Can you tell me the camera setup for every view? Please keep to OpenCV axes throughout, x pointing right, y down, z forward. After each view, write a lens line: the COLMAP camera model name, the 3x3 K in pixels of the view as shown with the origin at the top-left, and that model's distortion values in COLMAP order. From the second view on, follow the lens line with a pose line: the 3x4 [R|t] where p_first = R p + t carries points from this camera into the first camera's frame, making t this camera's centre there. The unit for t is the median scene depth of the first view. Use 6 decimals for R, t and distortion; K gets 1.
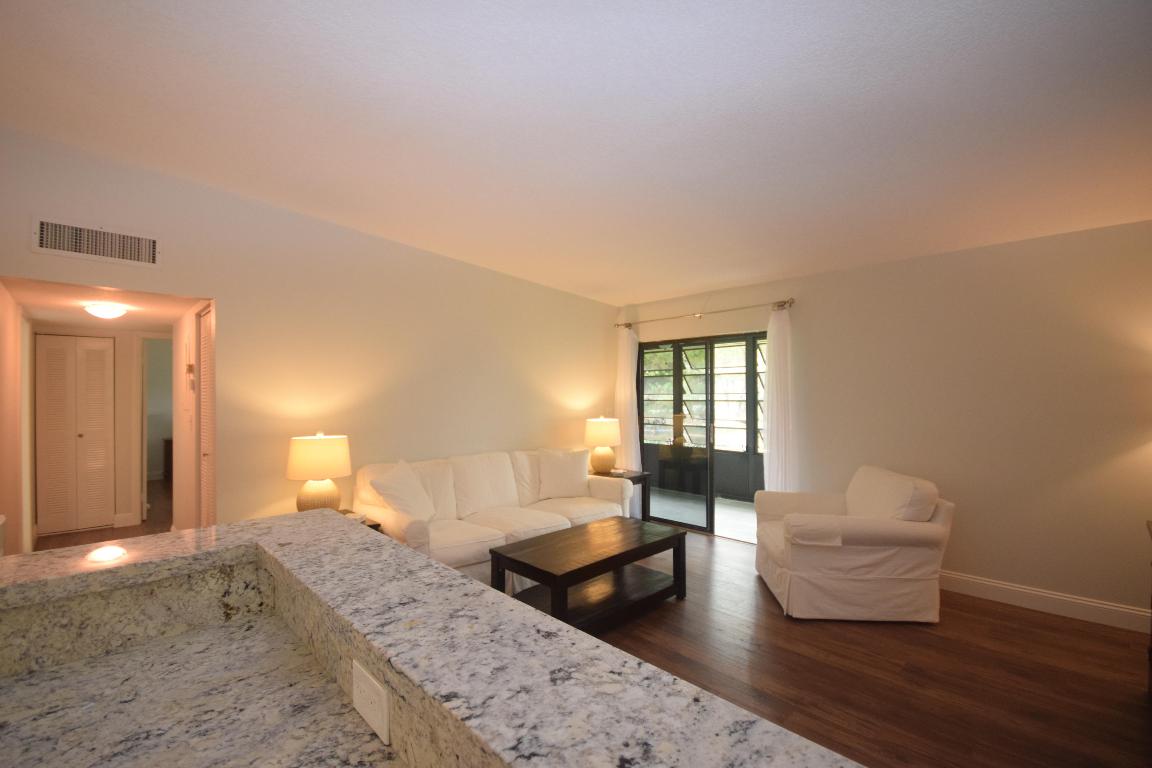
lens RADIAL K [[503.8, 0, 572.1], [0, 503.8, 392.5], [0, 0, 1]] dist [-0.011458, -0.000325]
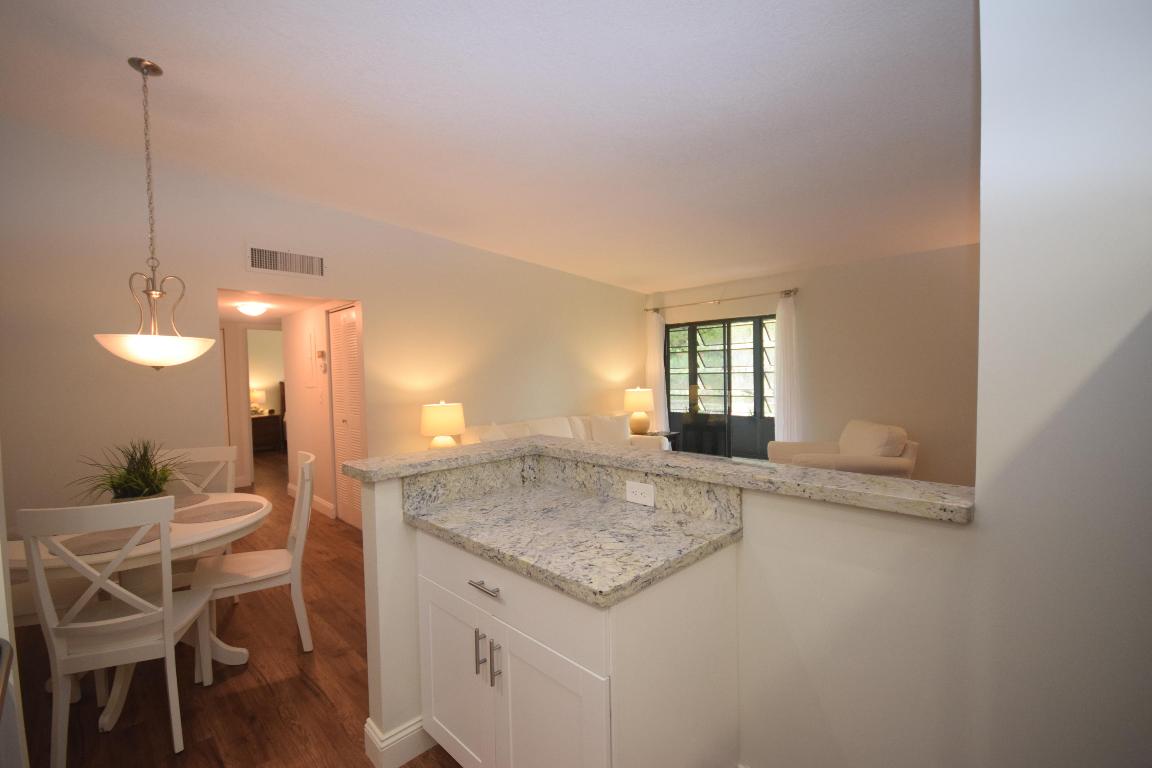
lens RADIAL K [[503.8, 0, 572.1], [0, 503.8, 392.5], [0, 0, 1]] dist [-0.011458, -0.000325]
pose [[0.999740, -0.020791, 0.009394, -0.110138], [0.020353, 0.998802, 0.044507, 0.003441], [-0.010308, -0.044305, 0.998965, -0.203600]]
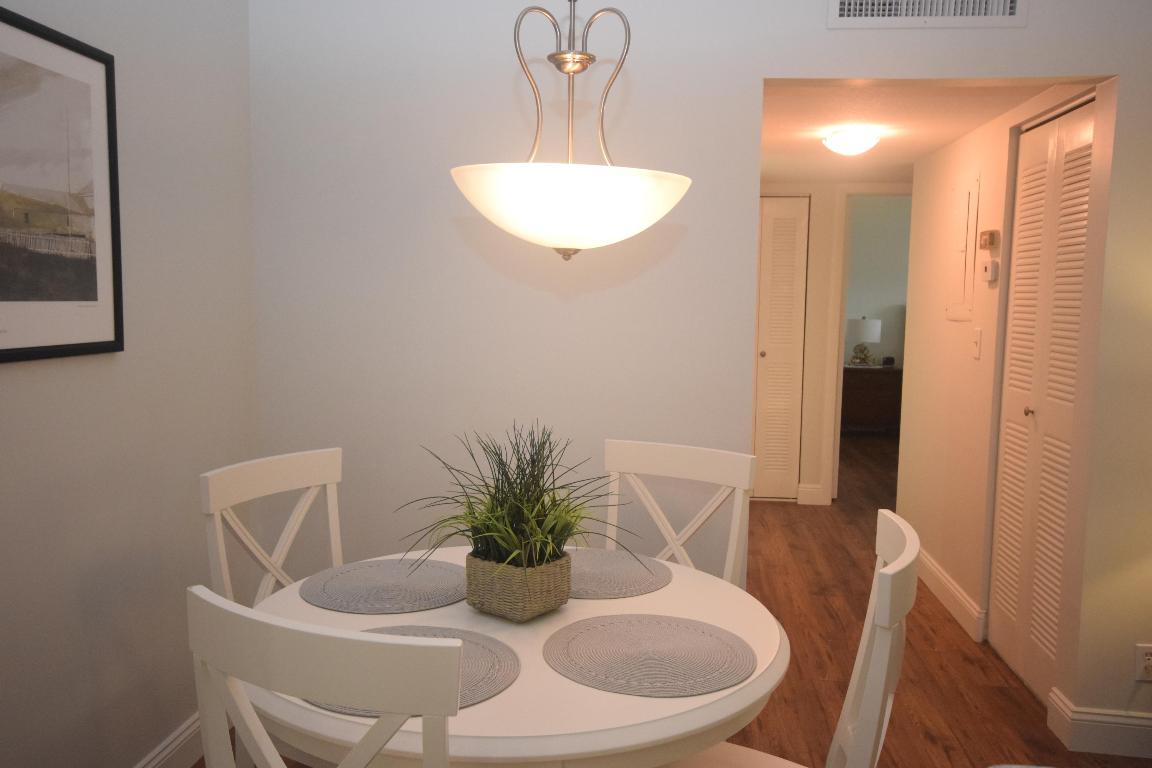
lens RADIAL K [[922.3, 0, 576.0], [0, 922.3, 384.0], [0, 0, 1]] dist [0.028845, 0.000755]
pose [[0.641671, 0.088963, -0.761803, -0.223775], [-0.016830, 0.994644, 0.101978, 0.006644], [0.766796, -0.052615, 0.639731, 0.046430]]
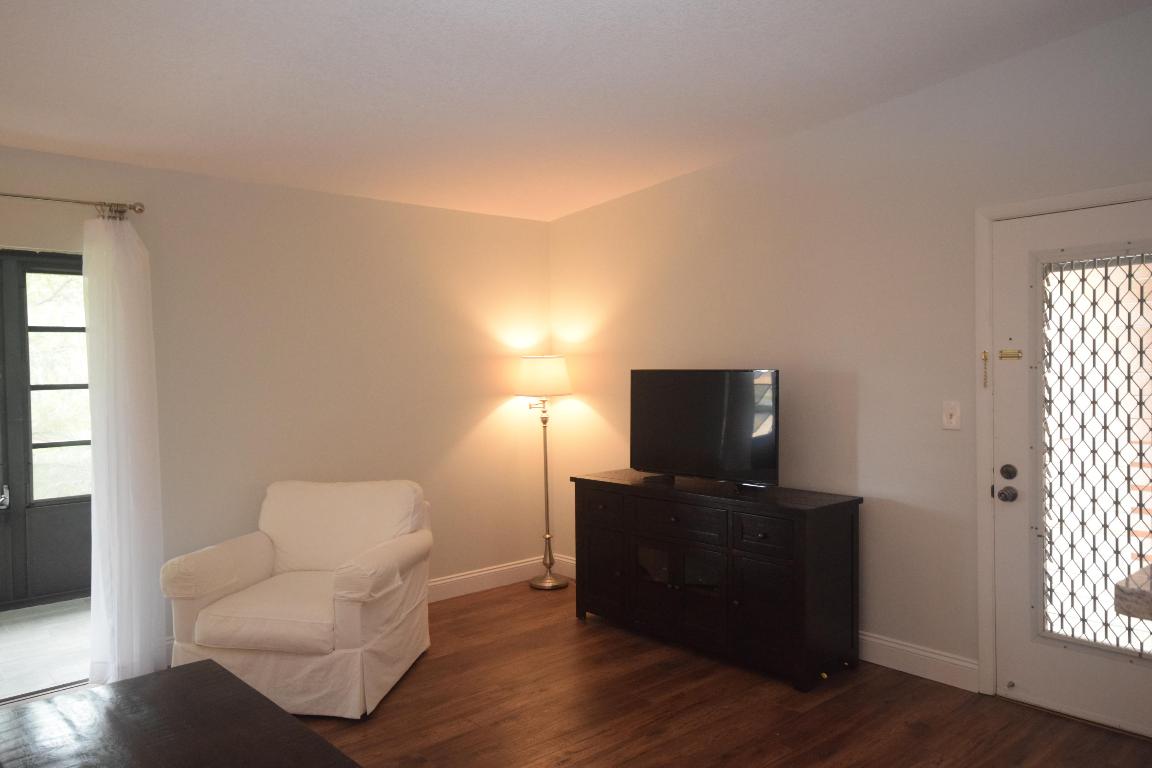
lens RADIAL K [[840.7, 0, 576.0], [0, 840.7, 384.0], [0, 0, 1]] dist [-0.000119, -0.000276]
pose [[0.035880, -0.025419, 0.999033, -0.385483], [0.013326, 0.999600, 0.024955, -0.005084], [-0.999267, 0.012418, 0.036204, 0.412460]]
